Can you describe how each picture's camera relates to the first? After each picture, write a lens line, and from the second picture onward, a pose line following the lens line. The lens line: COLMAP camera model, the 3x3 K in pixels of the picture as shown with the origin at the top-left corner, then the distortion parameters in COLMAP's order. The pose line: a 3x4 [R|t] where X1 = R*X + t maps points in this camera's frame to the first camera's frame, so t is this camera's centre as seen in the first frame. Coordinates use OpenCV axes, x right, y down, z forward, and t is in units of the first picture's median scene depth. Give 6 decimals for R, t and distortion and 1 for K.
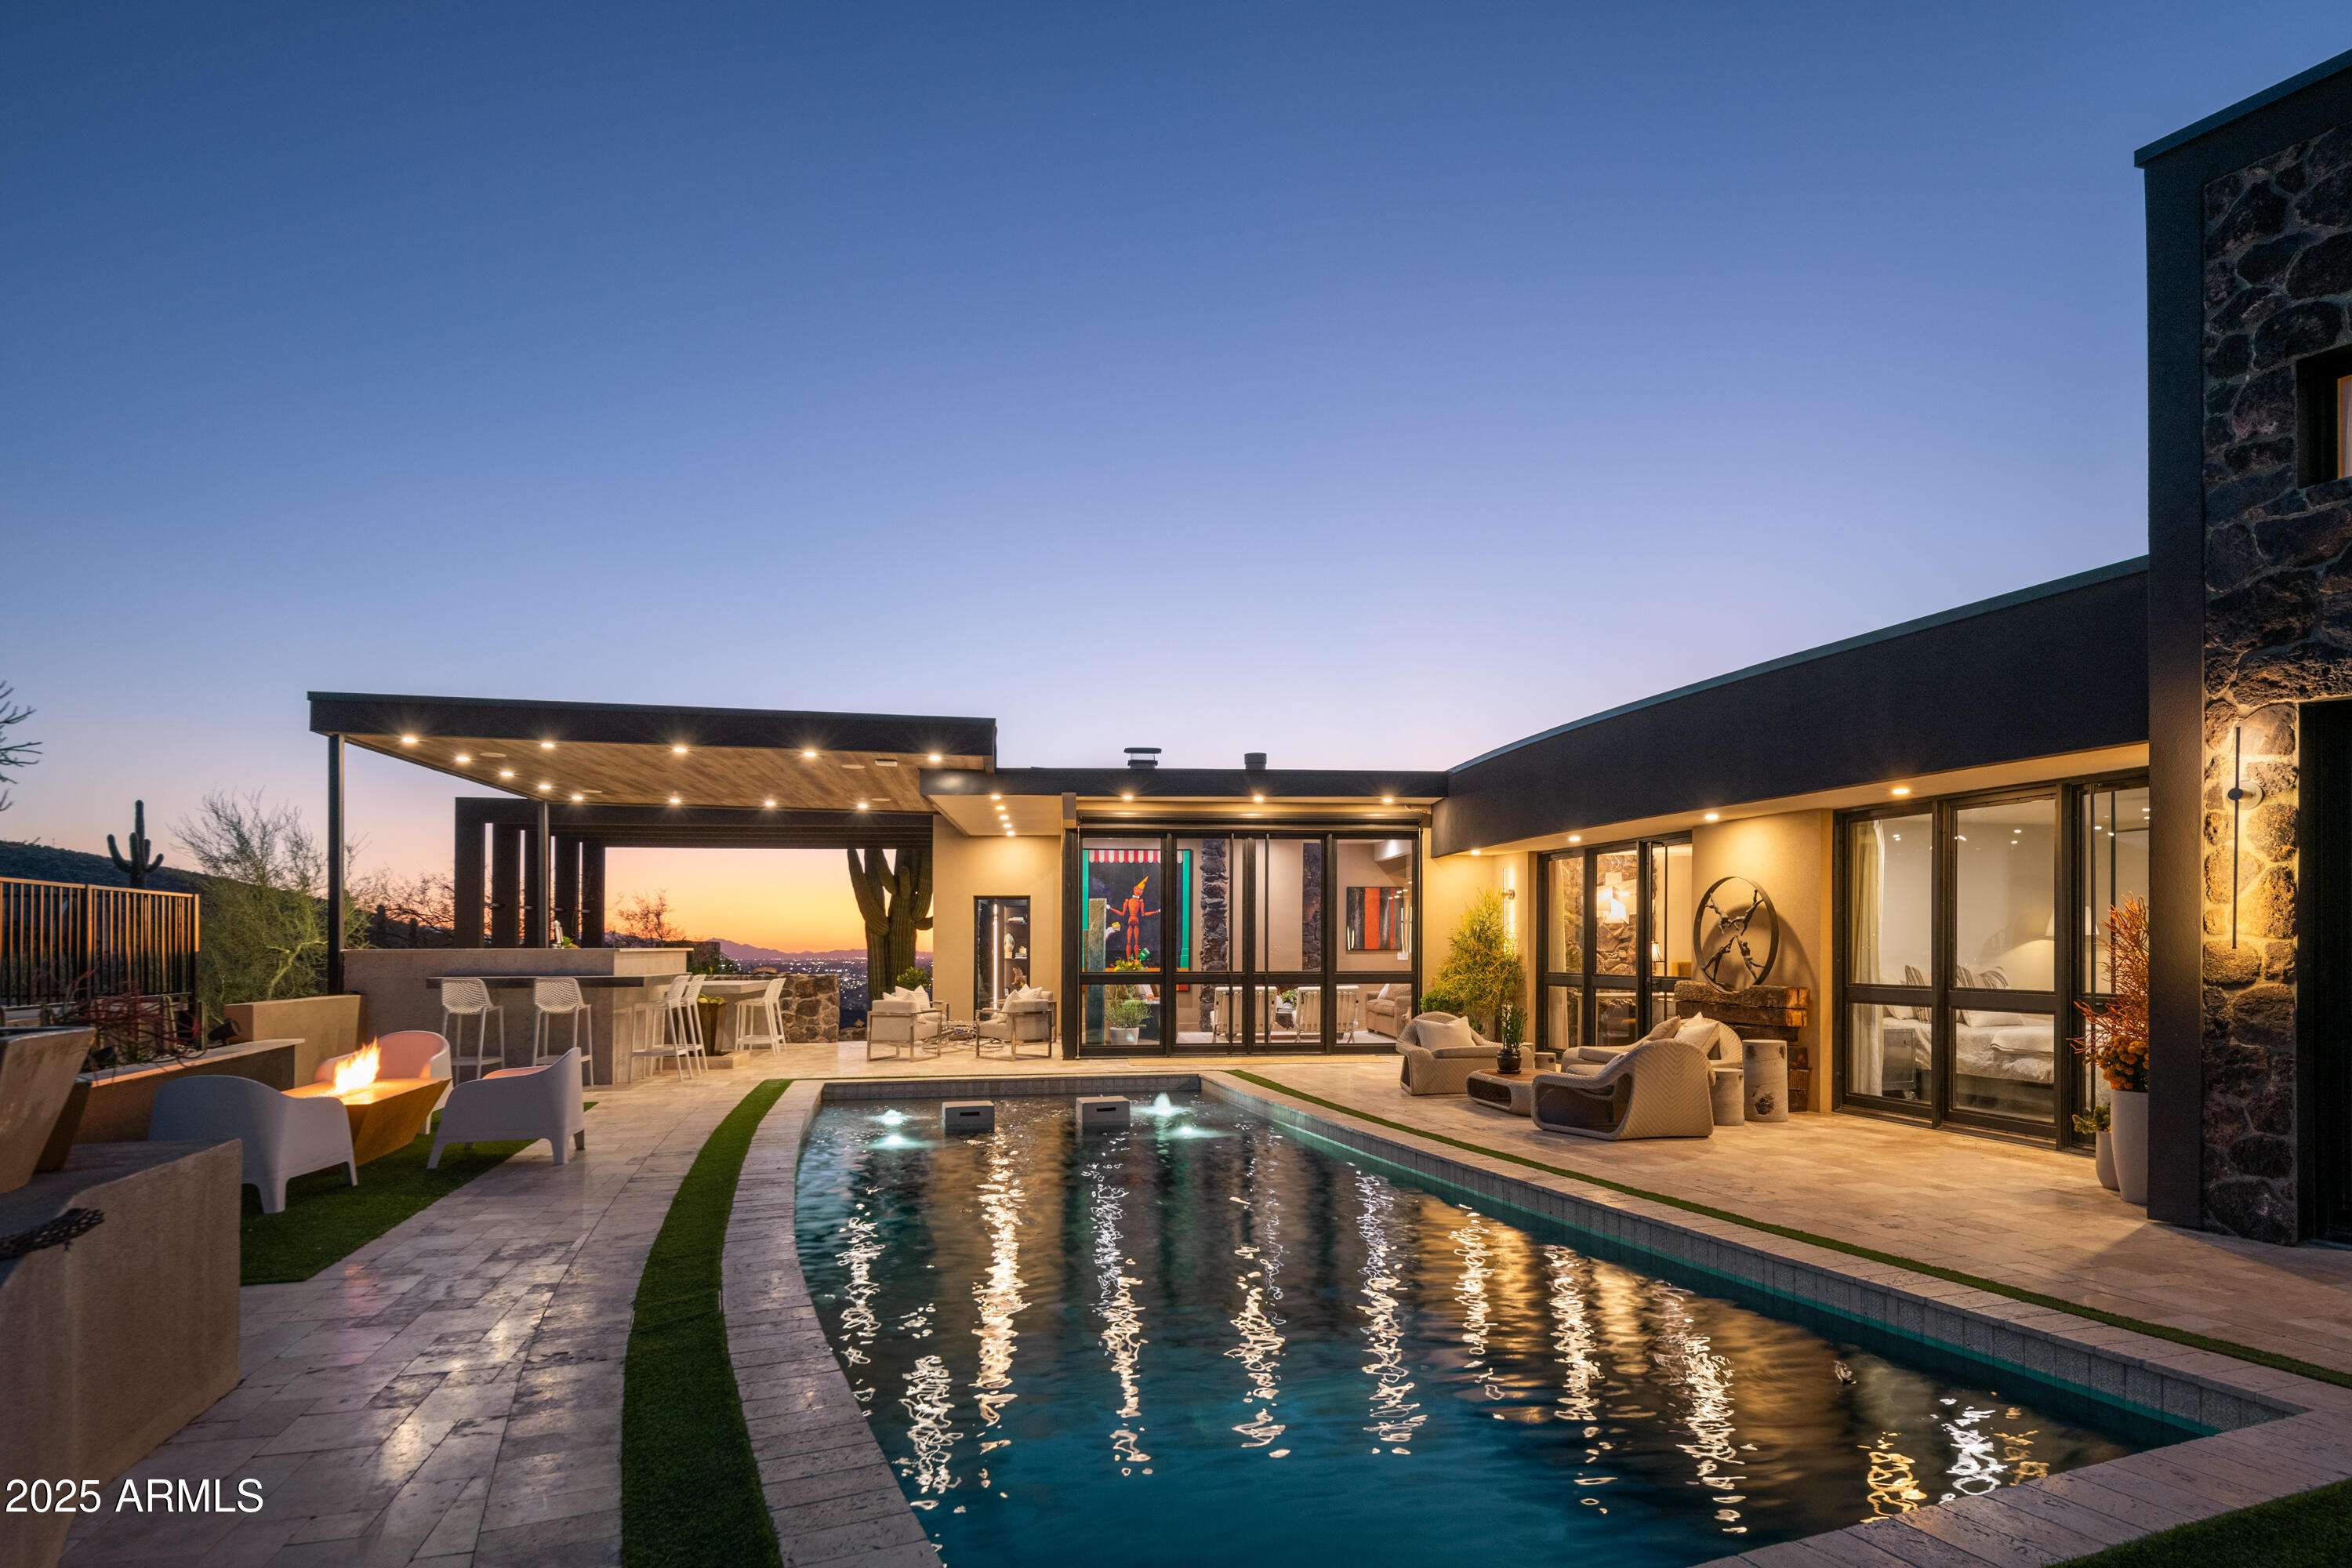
lens RADIAL K [[1281.4, 0, 1189.3], [0, 1281.4, 796.6], [0, 0, 1]] dist [0.014517, -0.008315]
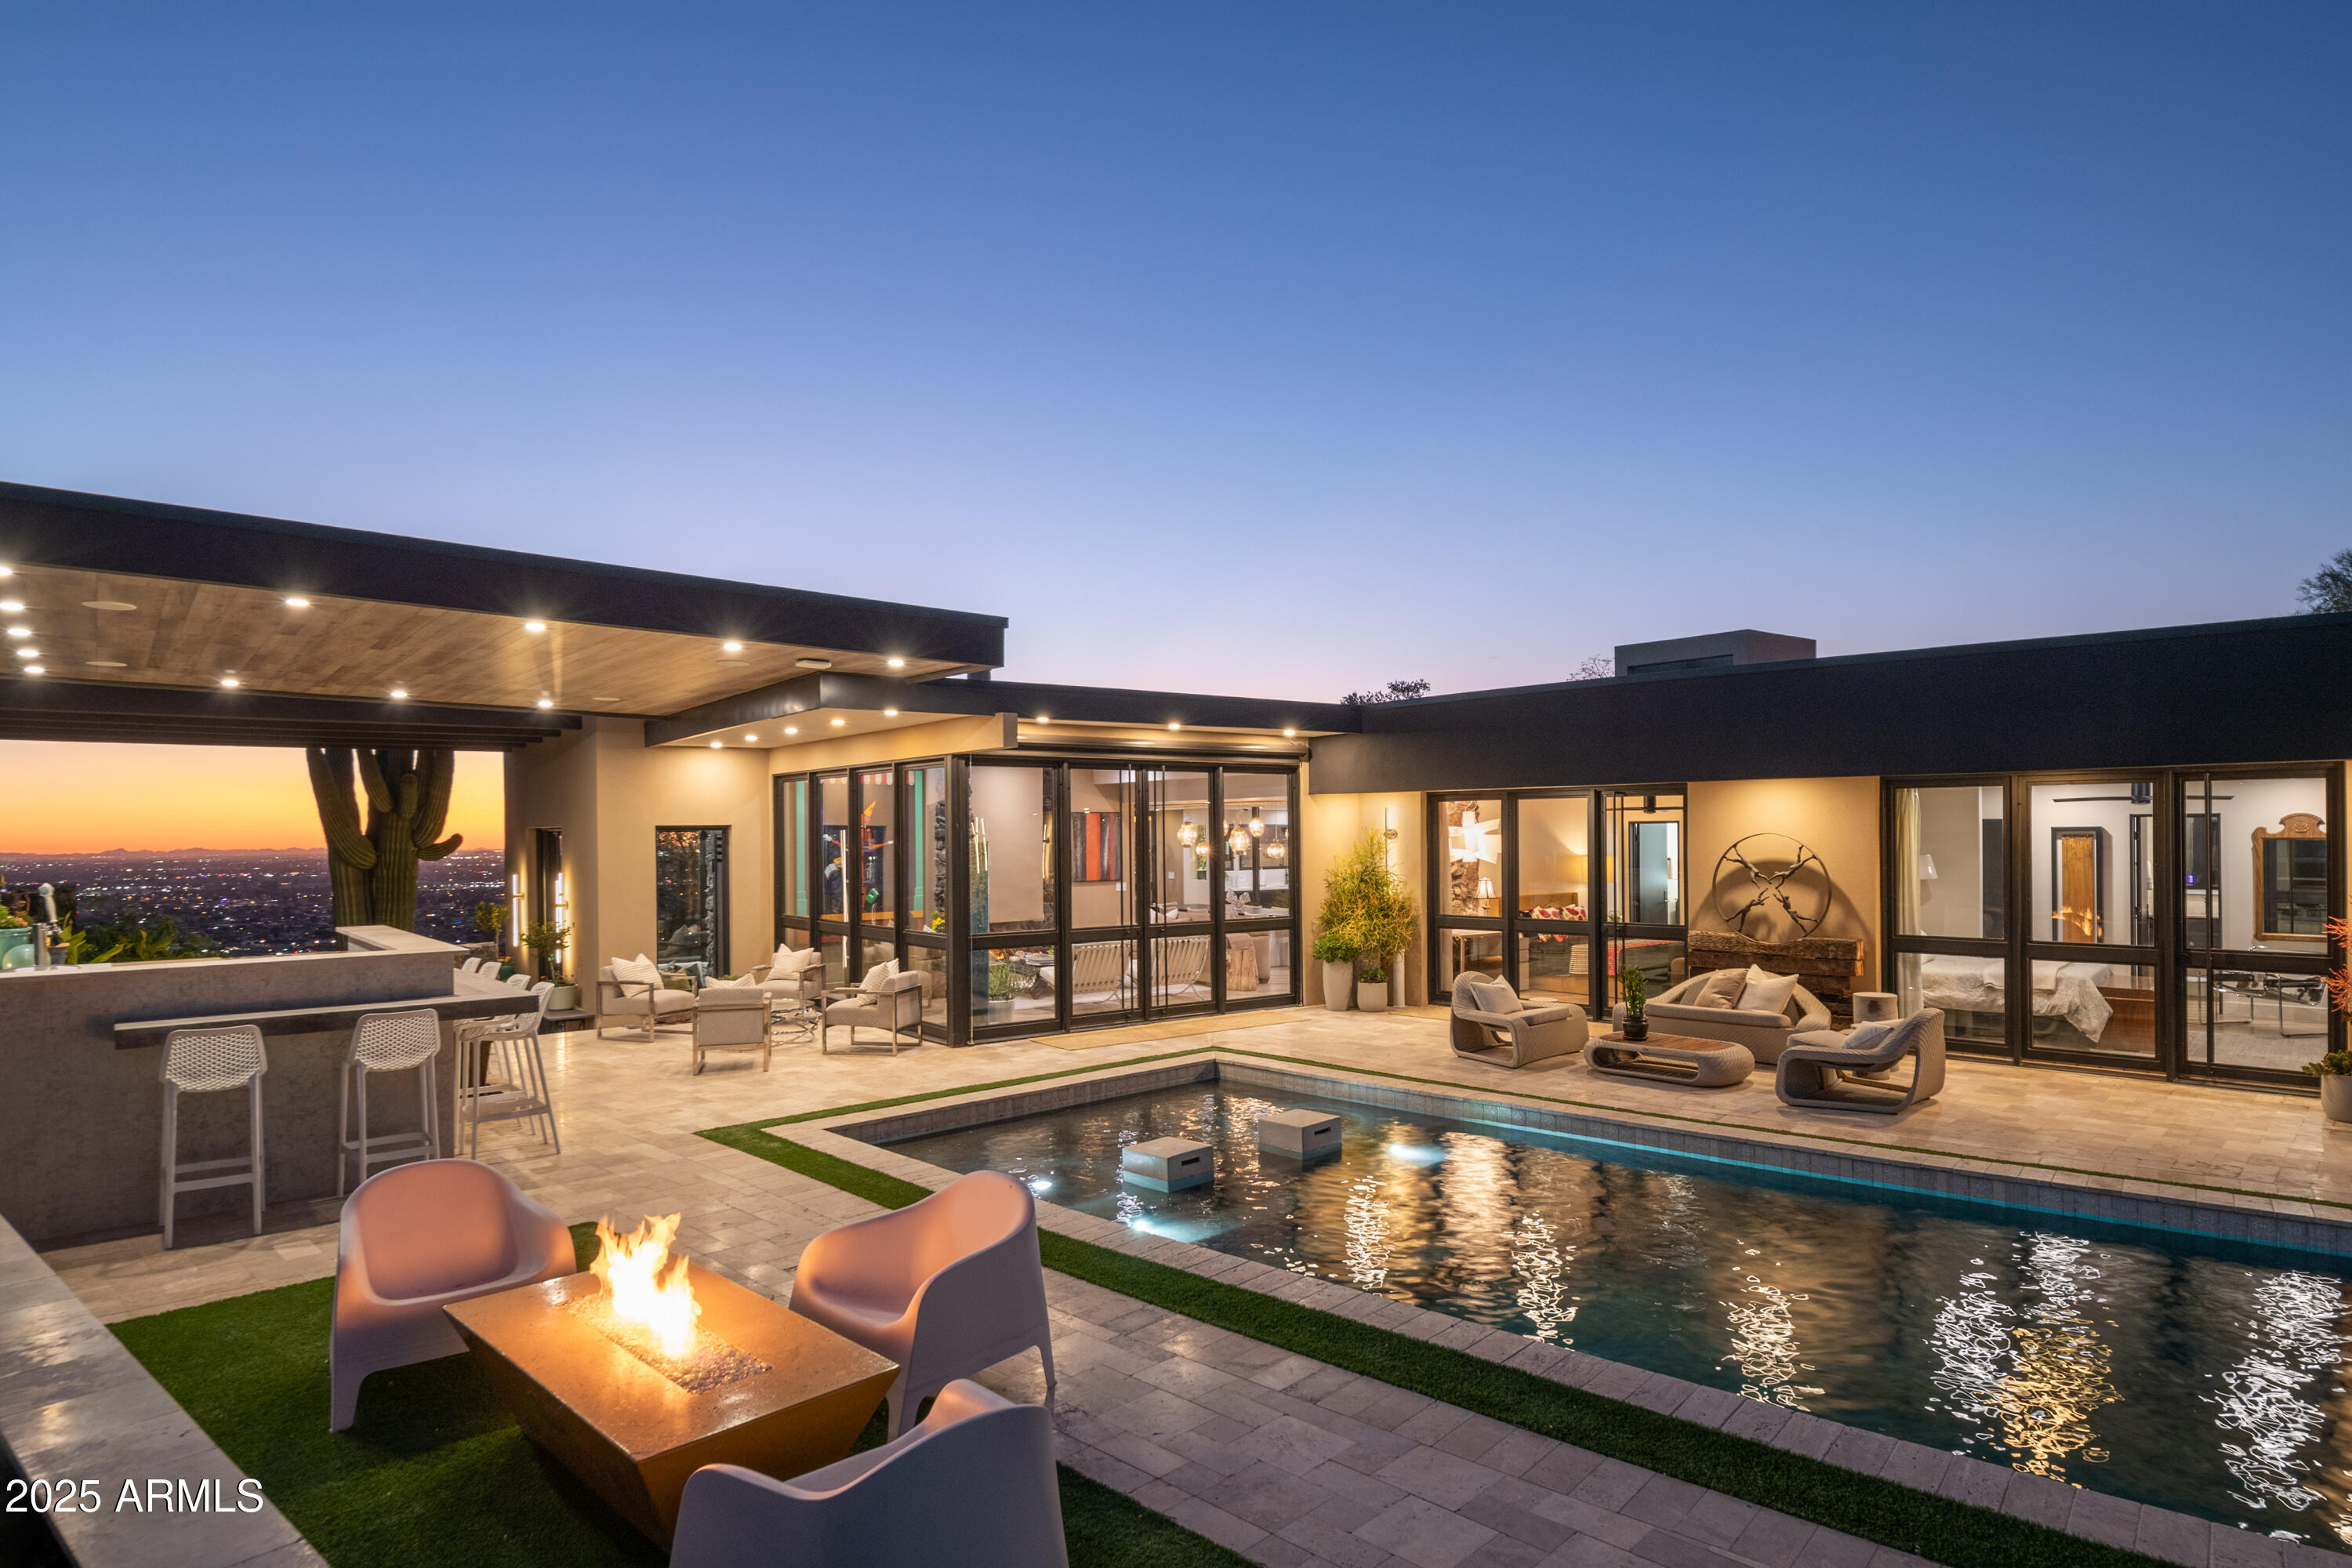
lens RADIAL K [[1281.4, 0, 1189.3], [0, 1281.4, 796.6], [0, 0, 1]] dist [0.014517, -0.008315]
pose [[0.857374, 0.008478, 0.514624, -0.375667], [-0.052145, 0.996150, 0.070464, -0.012467], [-0.512045, -0.087249, 0.854516, 0.249948]]
